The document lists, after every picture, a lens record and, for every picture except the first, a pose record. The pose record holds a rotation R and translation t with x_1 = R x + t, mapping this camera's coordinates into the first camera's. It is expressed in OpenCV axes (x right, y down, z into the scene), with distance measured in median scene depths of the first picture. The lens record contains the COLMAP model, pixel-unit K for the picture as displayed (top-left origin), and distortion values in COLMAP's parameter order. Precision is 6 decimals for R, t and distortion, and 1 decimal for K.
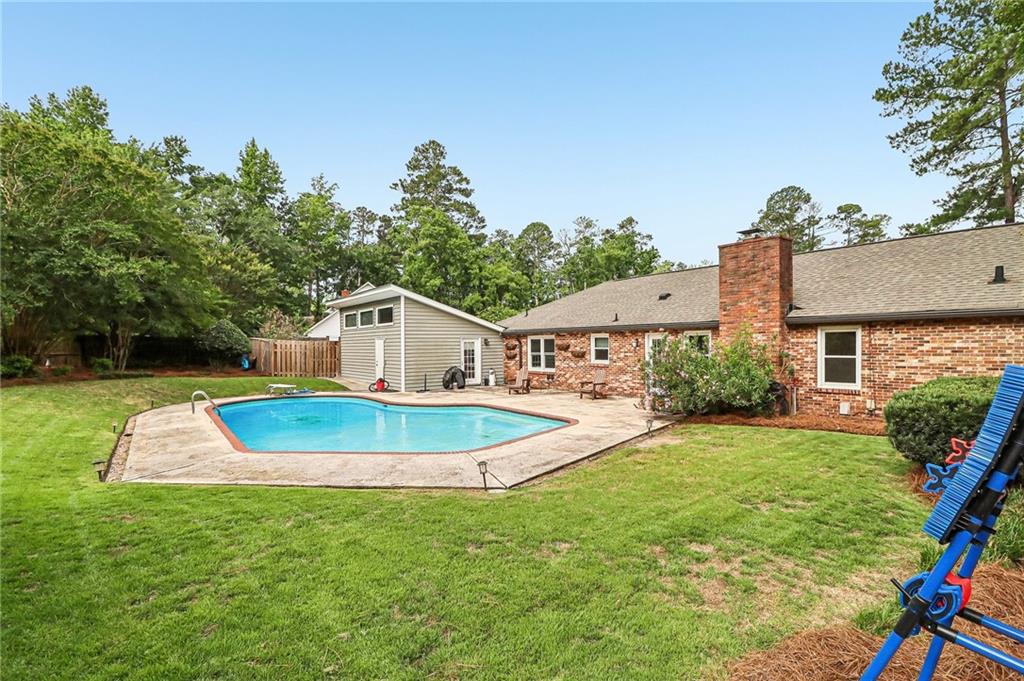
lens RADIAL K [[471.4, 0, 509.6], [0, 471.4, 350.7], [0, 0, 1]] dist [-0.015186, -0.000253]
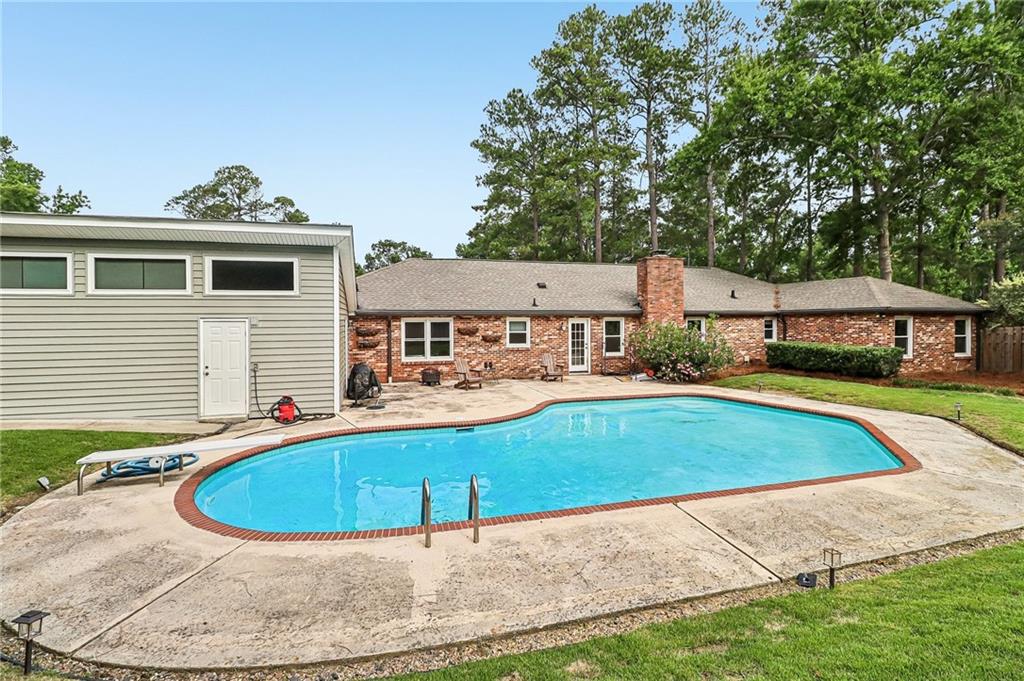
lens RADIAL K [[473.2, 0, 509.0], [0, 473.2, 325.4], [0, 0, 1]] dist [0.011567, -0.009427]
pose [[0.370053, -0.003709, 0.929003, -0.634058], [0.013201, 0.999912, -0.001266, -0.015304], [-0.928917, 0.012733, 0.370069, 0.539360]]
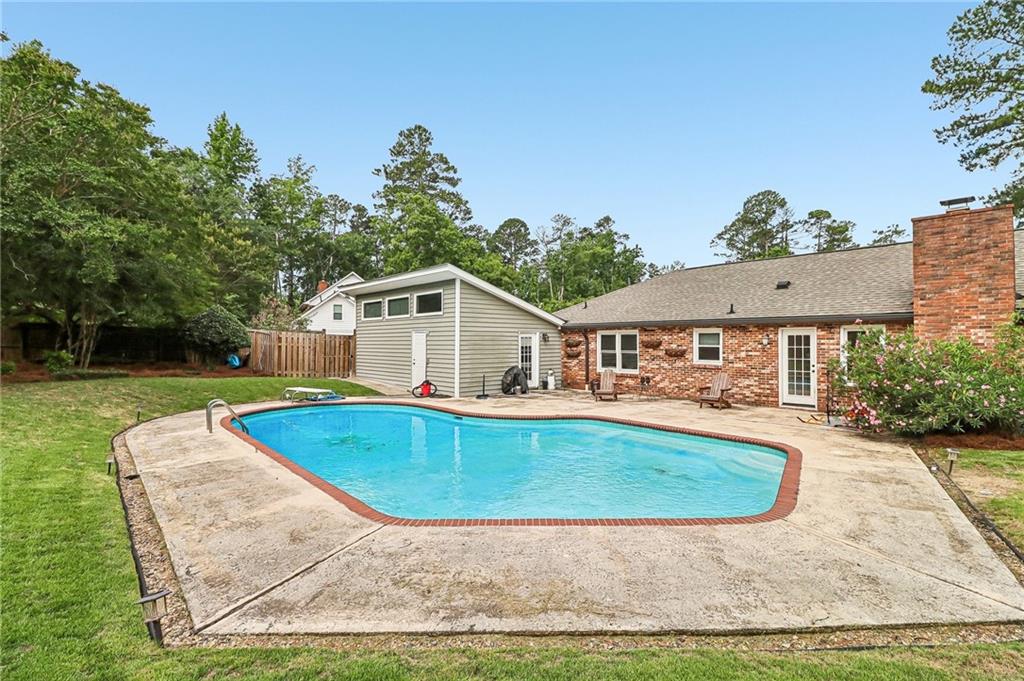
lens RADIAL K [[471.8, 0, 512.0], [0, 471.8, 340.5], [0, 0, 1]] dist [-0.013284, -0.005650]
pose [[0.996368, 0.012125, 0.084279, -0.185216], [-0.010625, 0.999778, -0.018220, 0.003371], [-0.084482, 0.017258, 0.996276, 0.171112]]
